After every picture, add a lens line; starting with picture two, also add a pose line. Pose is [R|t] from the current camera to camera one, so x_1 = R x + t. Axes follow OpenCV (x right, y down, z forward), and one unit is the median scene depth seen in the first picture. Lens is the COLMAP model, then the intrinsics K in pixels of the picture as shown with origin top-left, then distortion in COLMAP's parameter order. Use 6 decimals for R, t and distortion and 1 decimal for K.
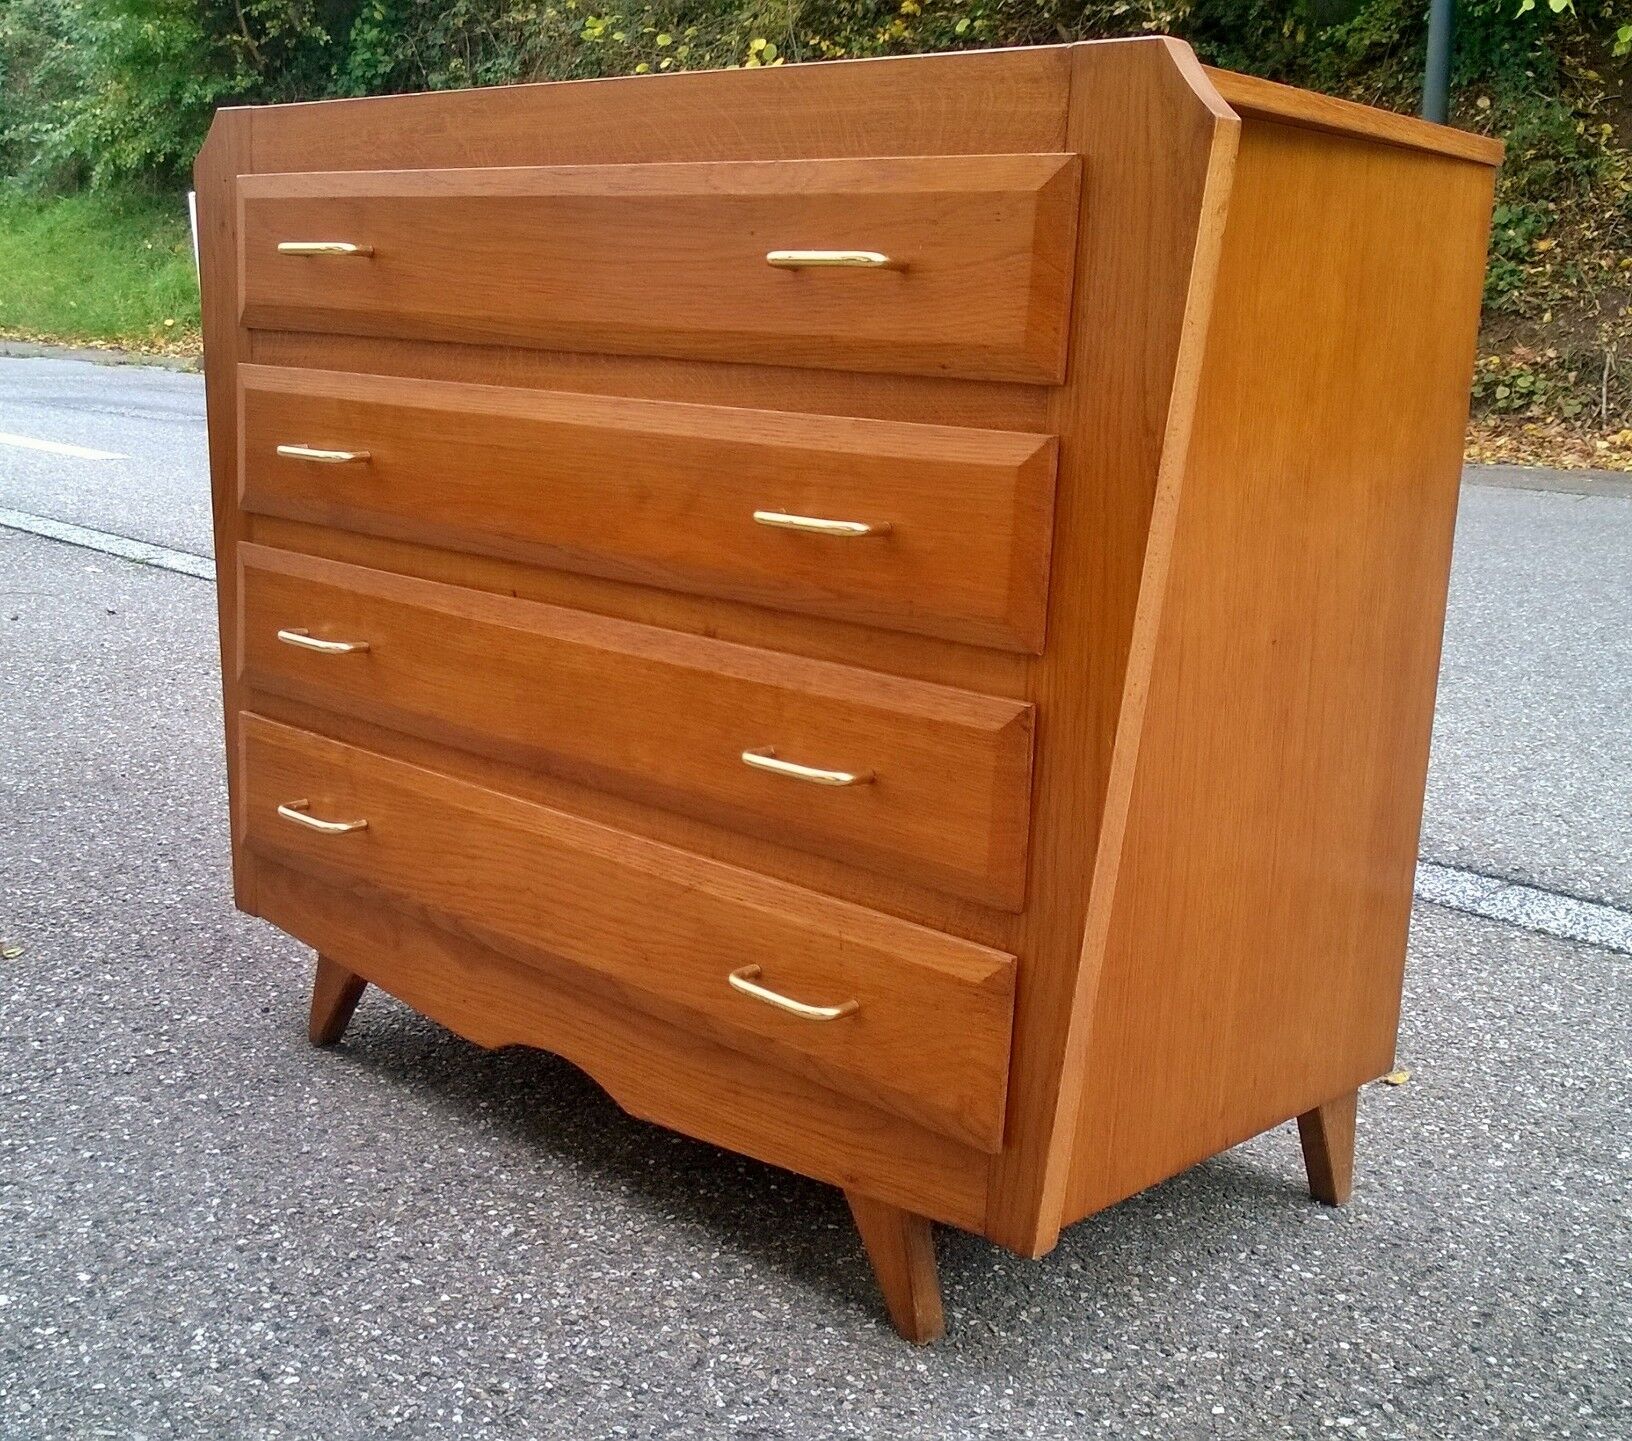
lens RADIAL K [[1972.6, 0, 813.6], [0, 1972.6, 691.7], [0, 0, 1]] dist [0.003890, 0.007139]
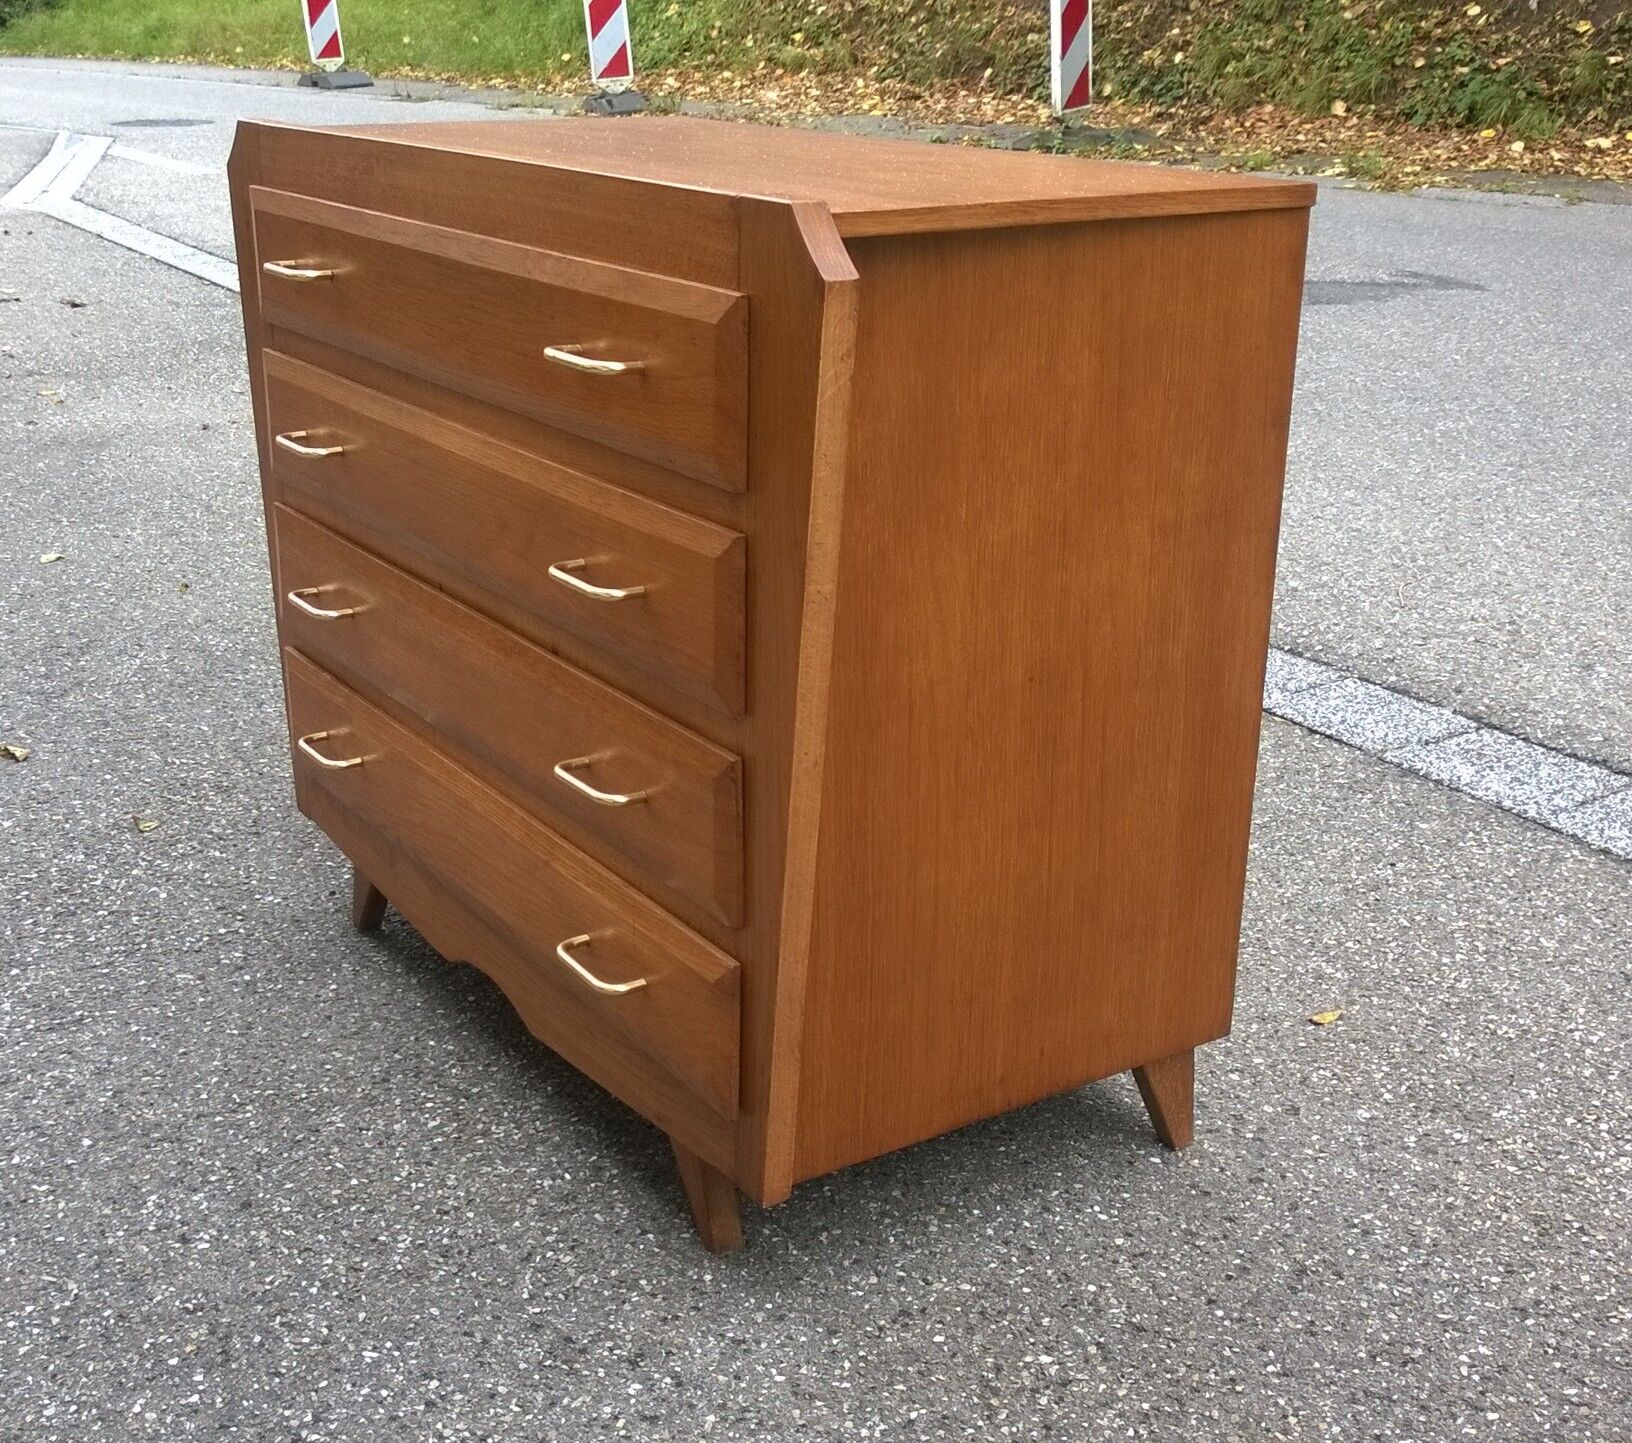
lens RADIAL K [[2044.3, 0, 816.0], [0, 2044.3, 721.5], [0, 0, 1]] dist [0.000803, 0.012980]
pose [[0.977777, 0.038002, -0.206175, 0.345169], [-0.007799, 0.989347, 0.145369, -0.163249], [0.209503, -0.140530, 0.967657, -0.130056]]
